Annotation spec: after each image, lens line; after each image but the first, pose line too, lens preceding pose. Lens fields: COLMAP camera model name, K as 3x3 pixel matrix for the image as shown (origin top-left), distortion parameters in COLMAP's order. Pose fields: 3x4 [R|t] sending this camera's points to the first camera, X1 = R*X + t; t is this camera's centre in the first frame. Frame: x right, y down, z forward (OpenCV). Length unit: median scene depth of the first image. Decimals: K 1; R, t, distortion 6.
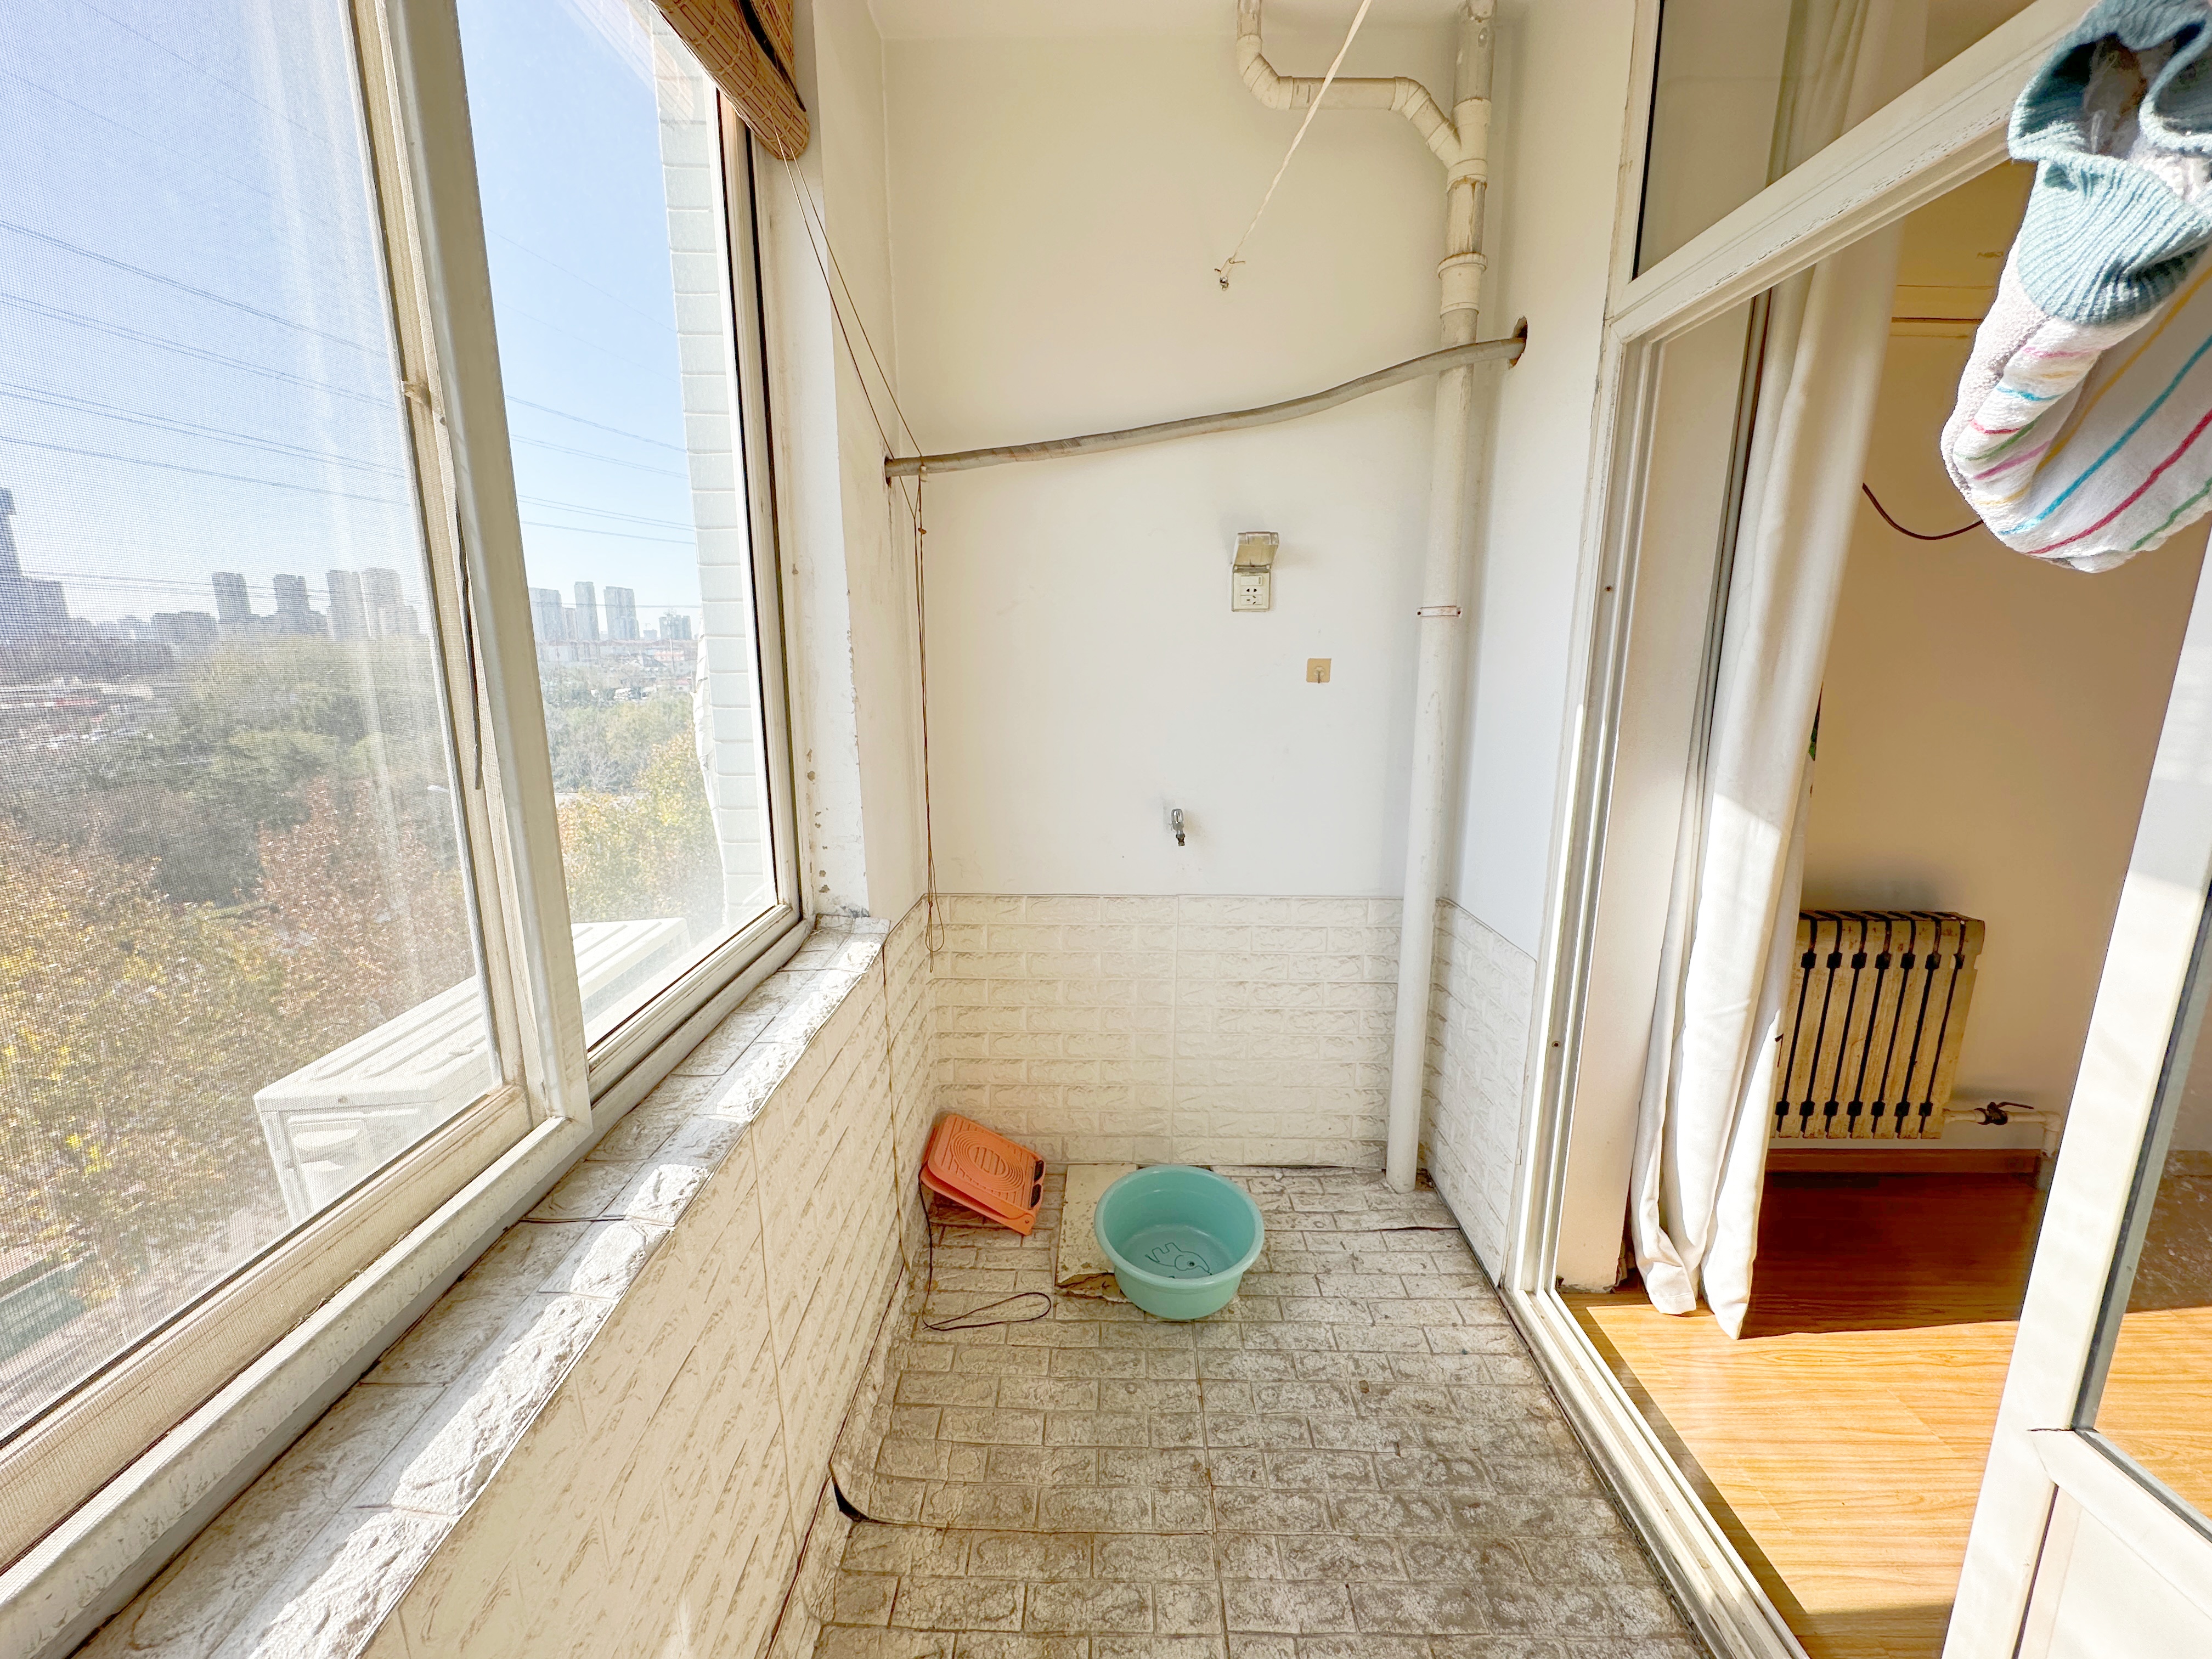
lens RADIAL K [[885.7, 0, 1106.0], [0, 885.7, 829.5], [0, 0, 1]] dist [0.001800, 0.000112]
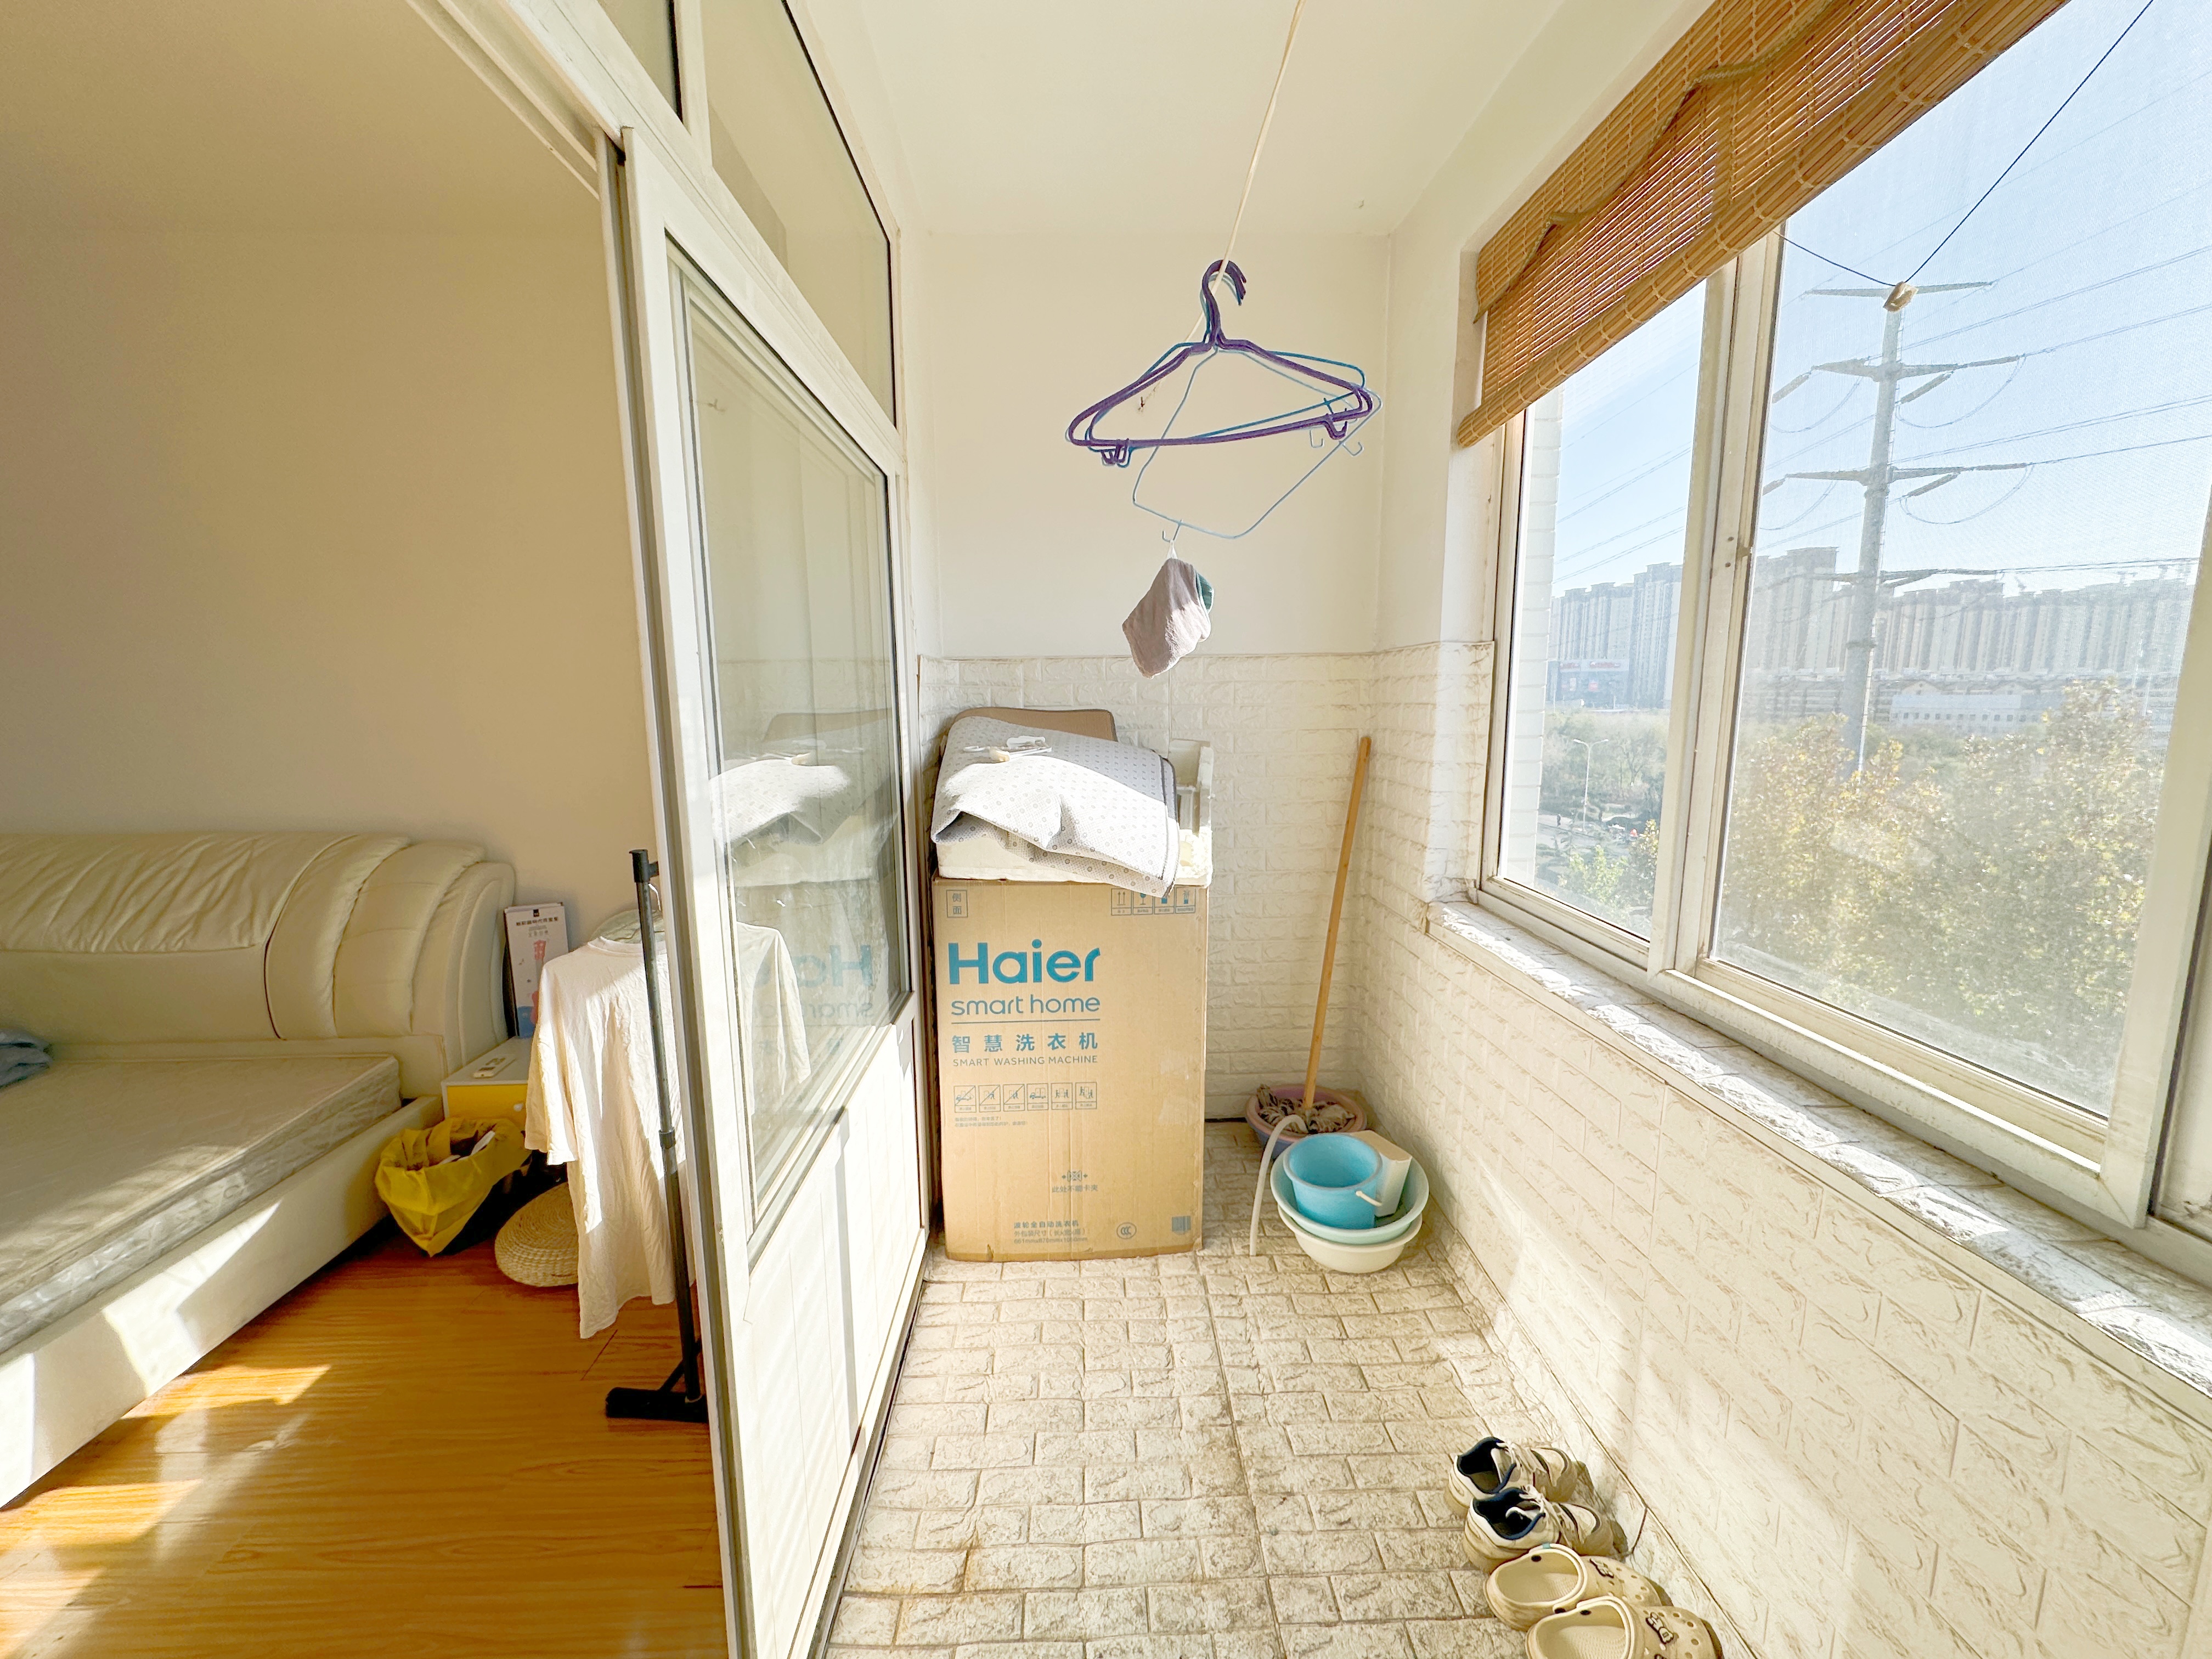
lens RADIAL K [[885.7, 0, 1106.0], [0, 885.7, 829.5], [0, 0, 1]] dist [0.001800, 0.000112]
pose [[-0.999299, 0.009596, -0.036176, 0.558022], [-0.003493, 0.938436, 0.345435, -0.394341], [0.037264, 0.345319, -0.937745, 1.909856]]
